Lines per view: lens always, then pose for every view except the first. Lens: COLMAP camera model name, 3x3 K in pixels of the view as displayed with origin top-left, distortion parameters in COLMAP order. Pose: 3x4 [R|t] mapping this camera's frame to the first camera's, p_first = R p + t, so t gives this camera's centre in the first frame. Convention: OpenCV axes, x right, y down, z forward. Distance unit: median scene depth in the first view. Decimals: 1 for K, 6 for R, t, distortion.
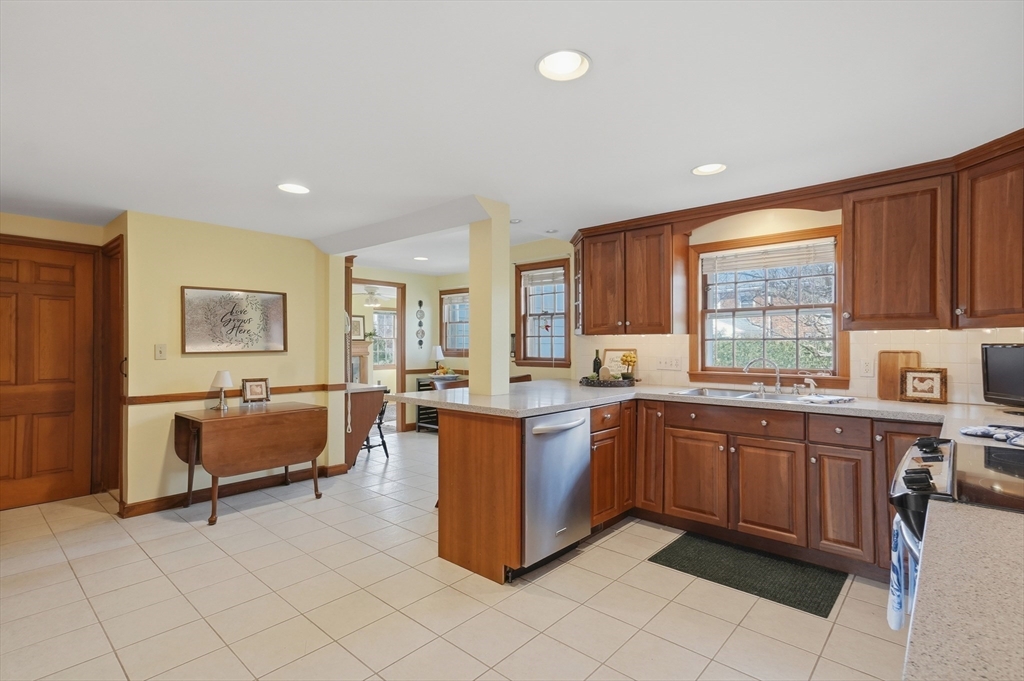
lens RADIAL K [[490.2, 0, 517.5], [0, 490.2, 342.7], [0, 0, 1]] dist [0.019694, -0.000315]
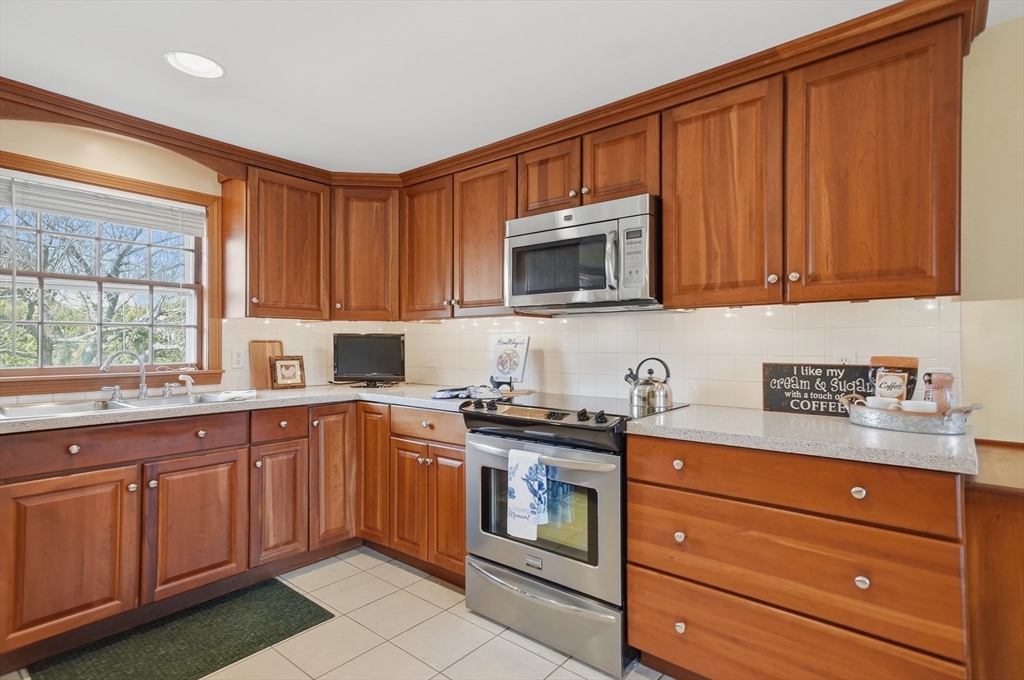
lens RADIAL K [[527.8, 0, 513.7], [0, 527.8, 338.6], [0, 0, 1]] dist [0.026736, 0.000959]
pose [[-0.025384, 0.012053, 0.999605, -0.320305], [-0.000574, 0.999927, -0.012072, 0.026146], [-0.999678, -0.000881, -0.025375, 0.528896]]
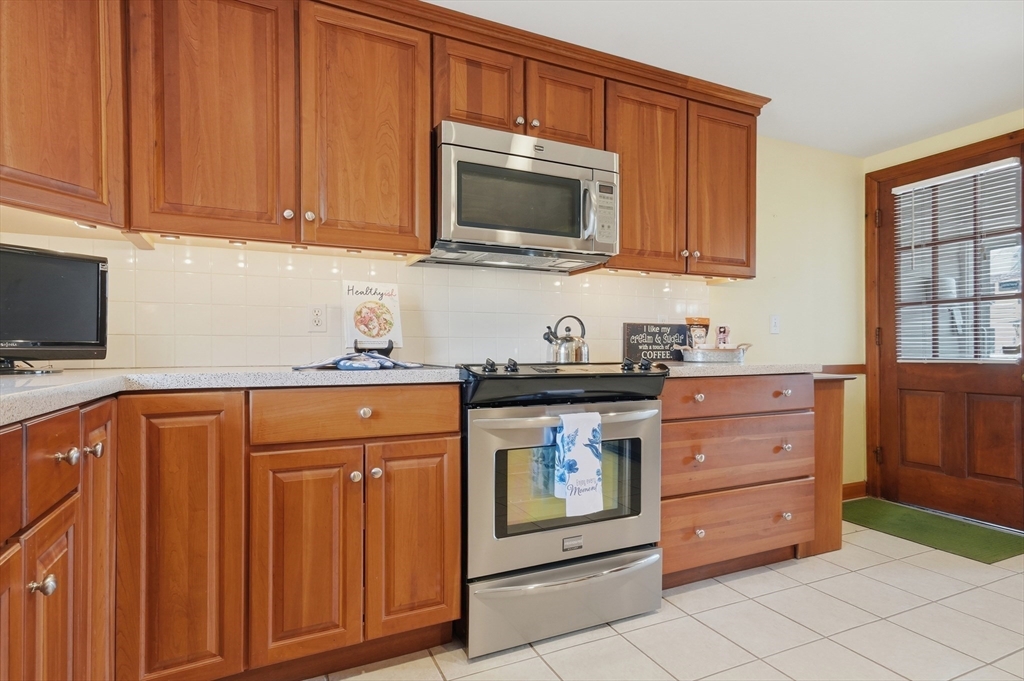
lens RADIAL K [[550.8, 0, 529.0], [0, 550.8, 353.0], [0, 0, 1]] dist [0.003351, 0.000887]
pose [[-0.926081, 0.003349, 0.377309, 0.206926], [0.004541, 0.999987, 0.002269, 0.098959], [-0.377297, 0.003814, -0.926084, 1.089939]]
